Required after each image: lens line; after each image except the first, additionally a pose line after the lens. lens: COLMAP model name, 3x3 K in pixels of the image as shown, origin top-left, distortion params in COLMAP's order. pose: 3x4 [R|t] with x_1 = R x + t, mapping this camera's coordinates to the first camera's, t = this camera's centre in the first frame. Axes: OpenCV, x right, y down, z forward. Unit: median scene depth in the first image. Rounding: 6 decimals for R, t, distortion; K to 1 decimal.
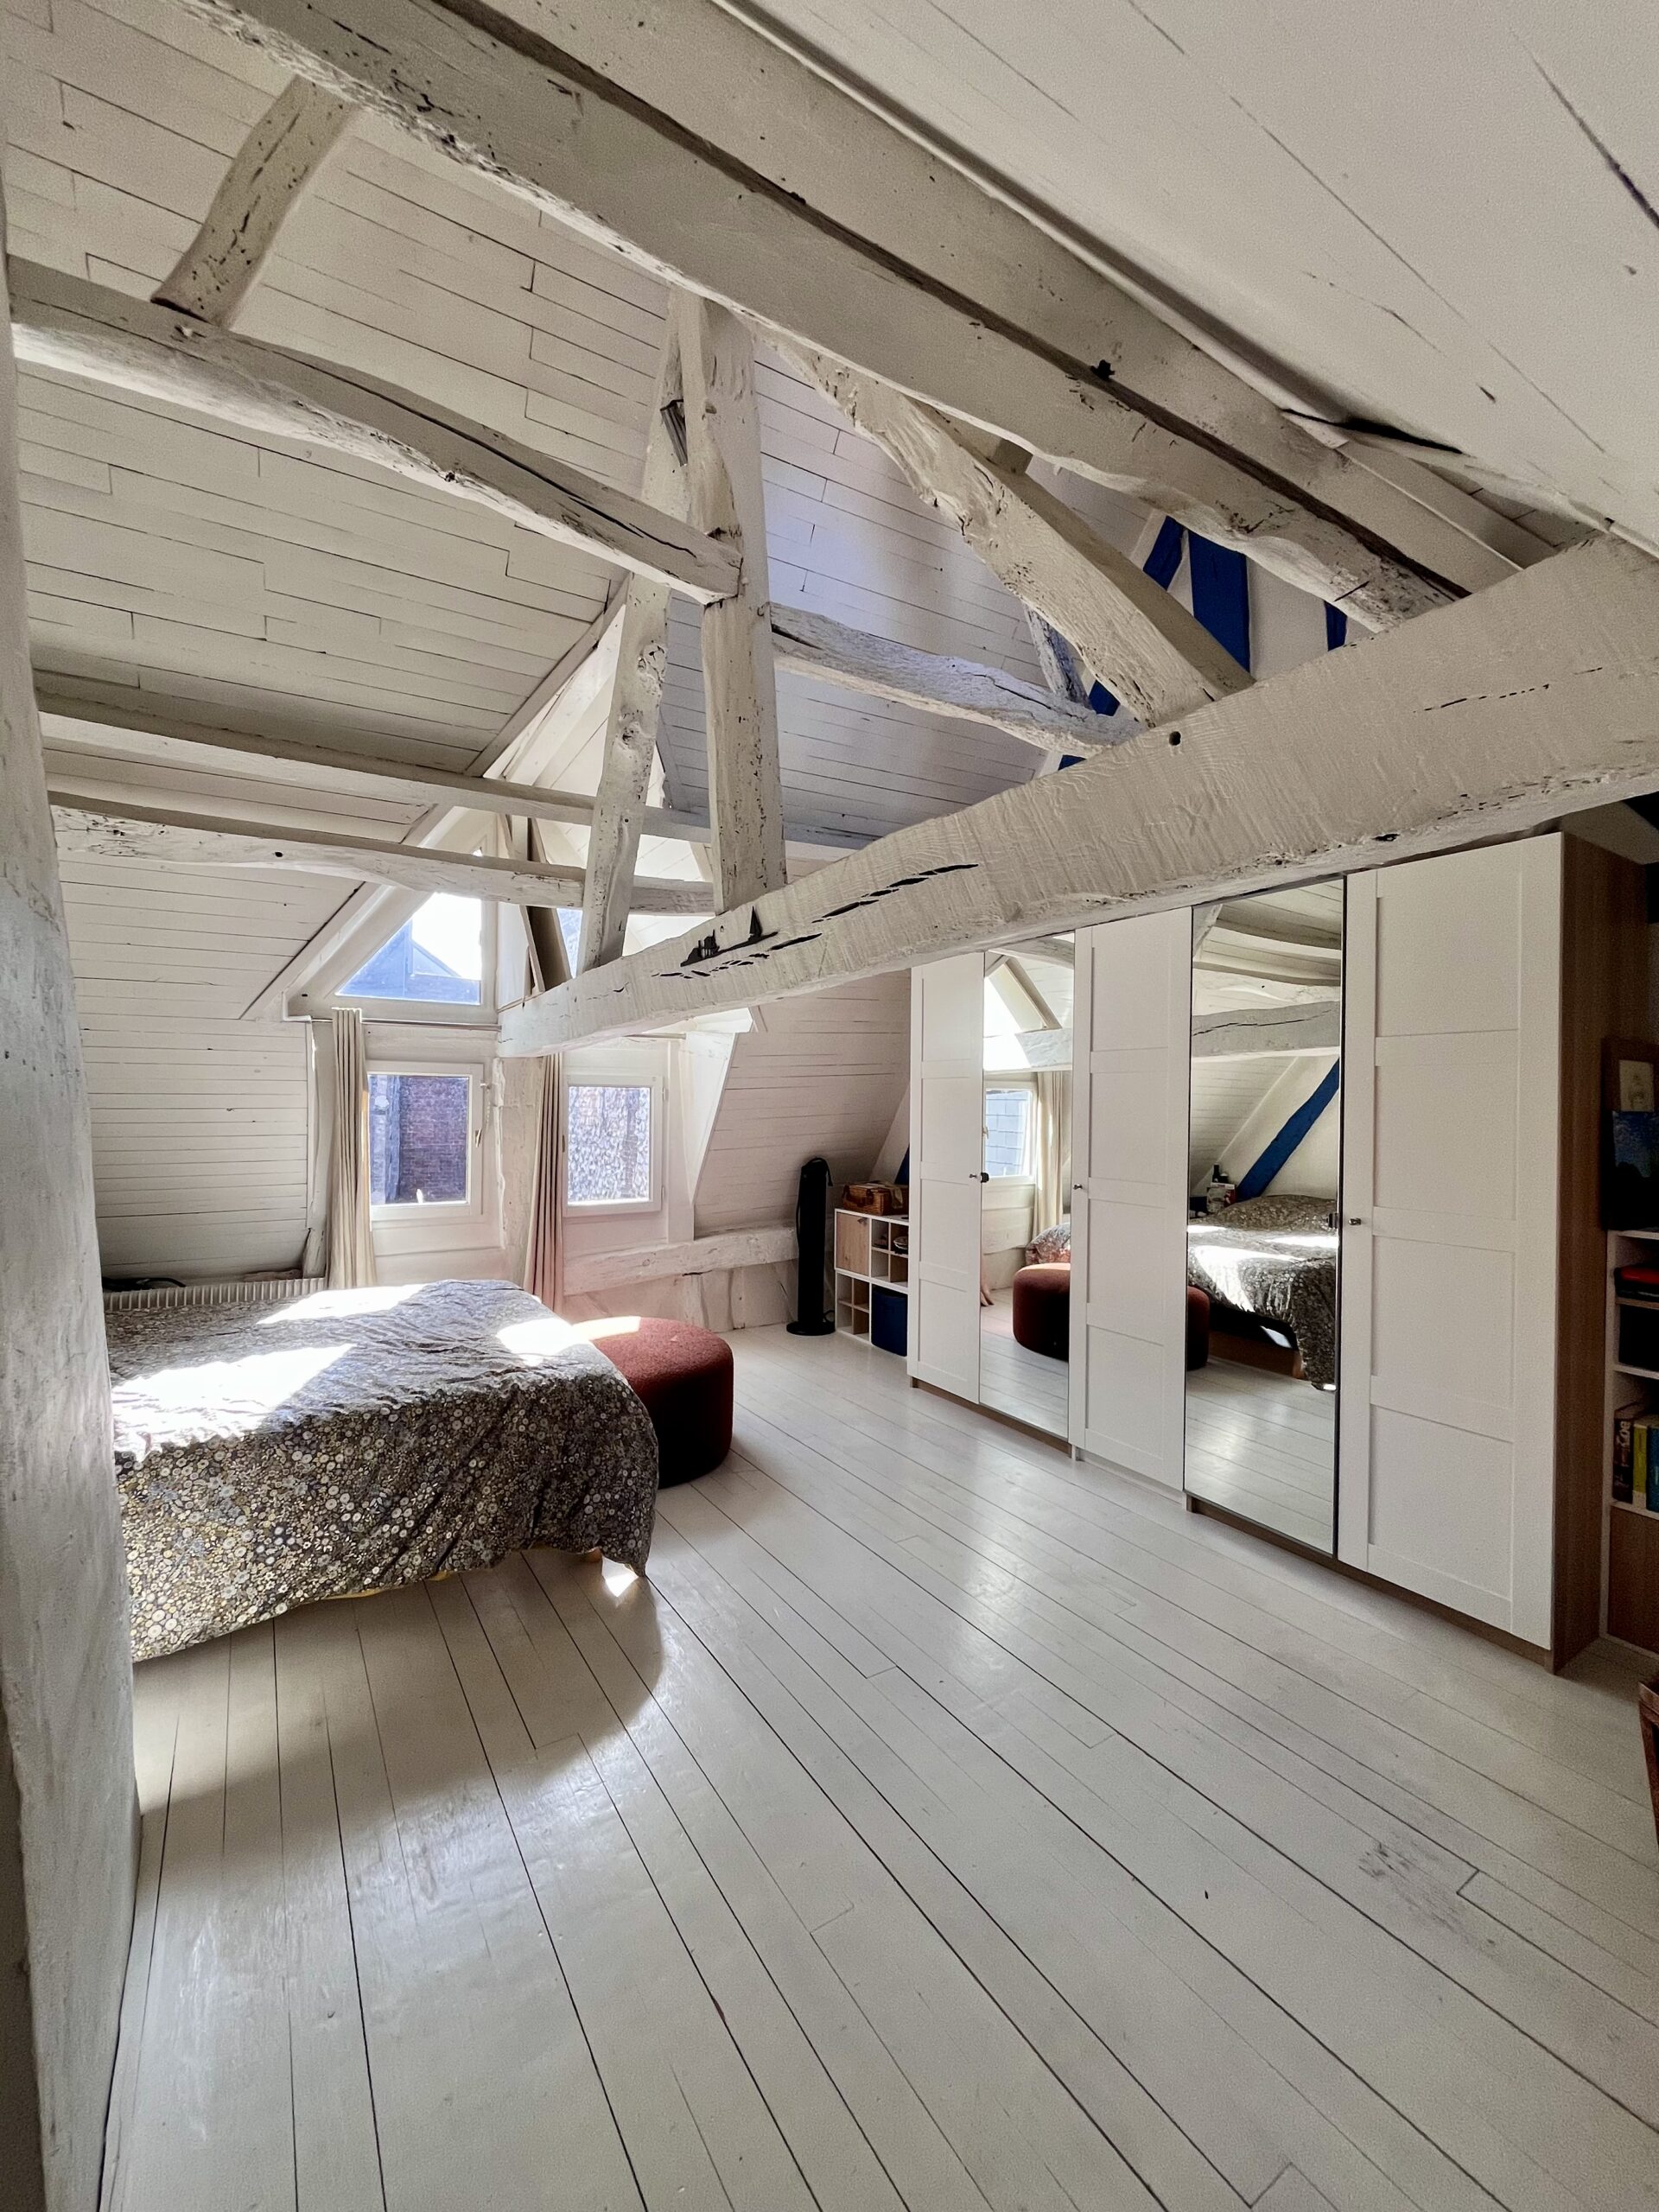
lens RADIAL K [[889.3, 0, 830.7], [0, 889.3, 1101.1], [0, 0, 1]] dist [-0.002599, -0.000140]
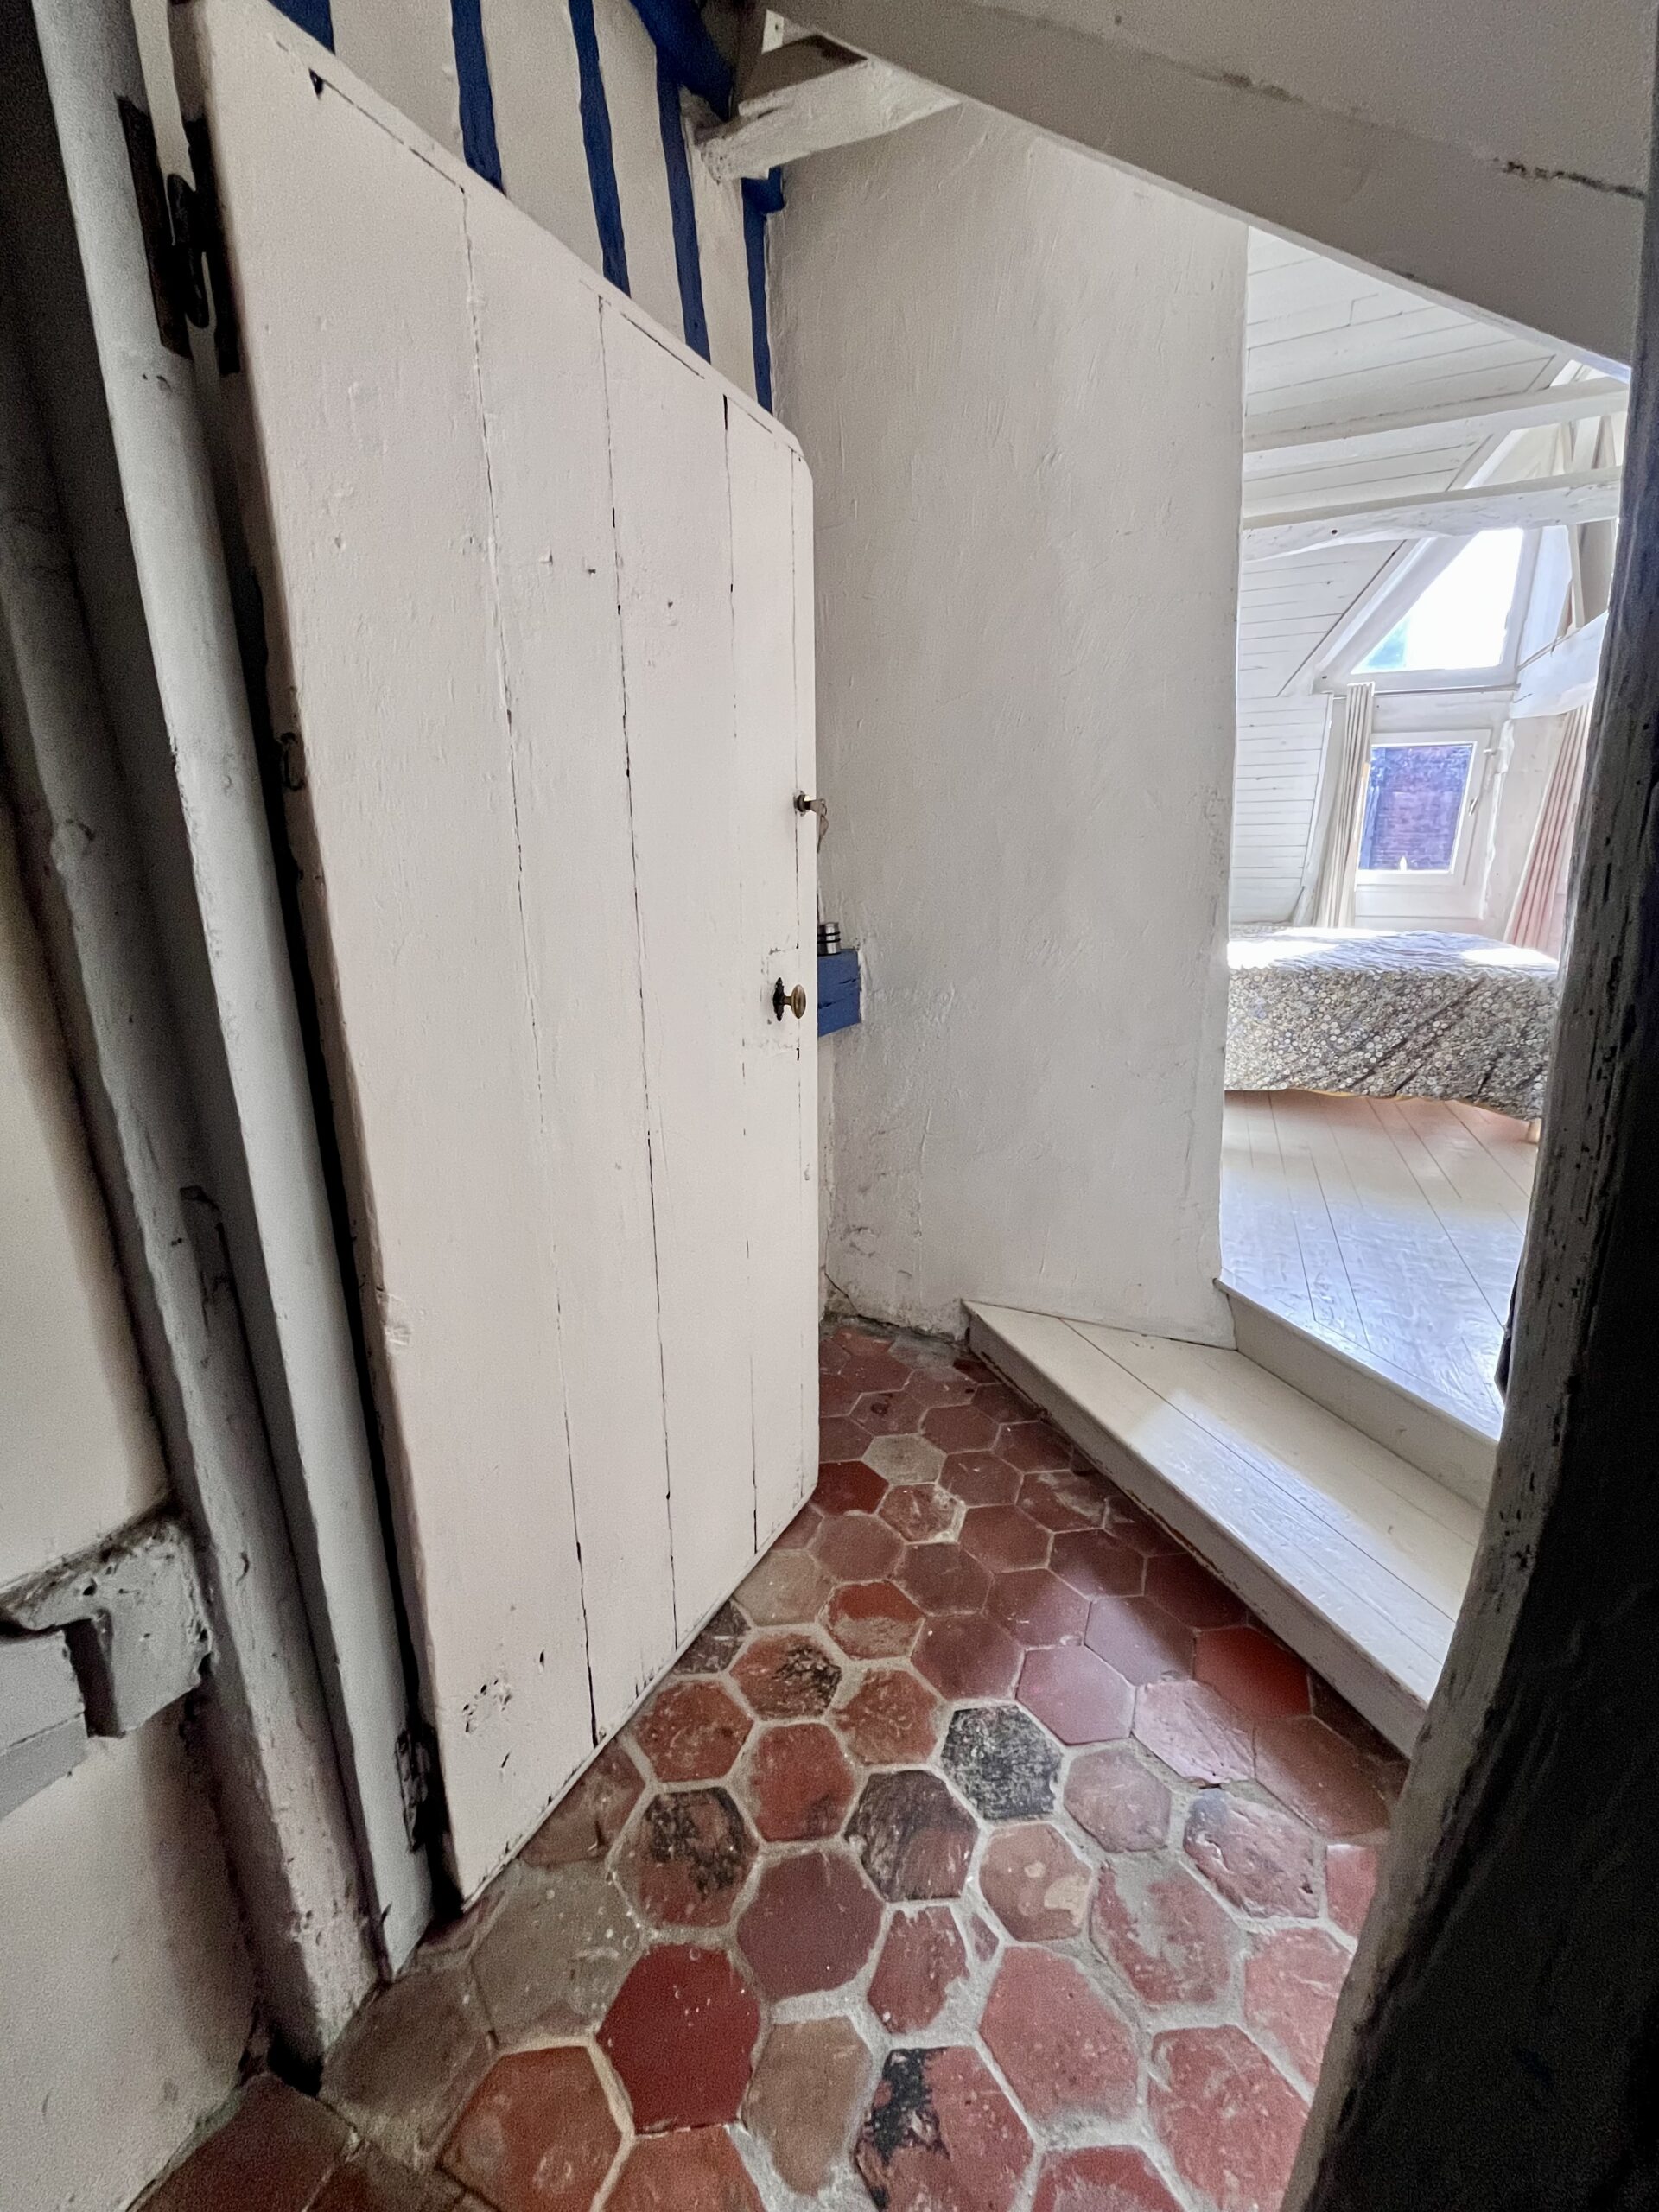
lens RADIAL K [[911.2, 0, 829.5], [0, 911.2, 1106.0], [0, 0, 1]] dist [-0.000733, -0.000560]
pose [[0.570807, 0.208995, -0.794041, 0.154401], [0.006860, 0.965816, 0.259138, 0.180479], [0.821056, -0.153365, 0.549861, -0.431316]]
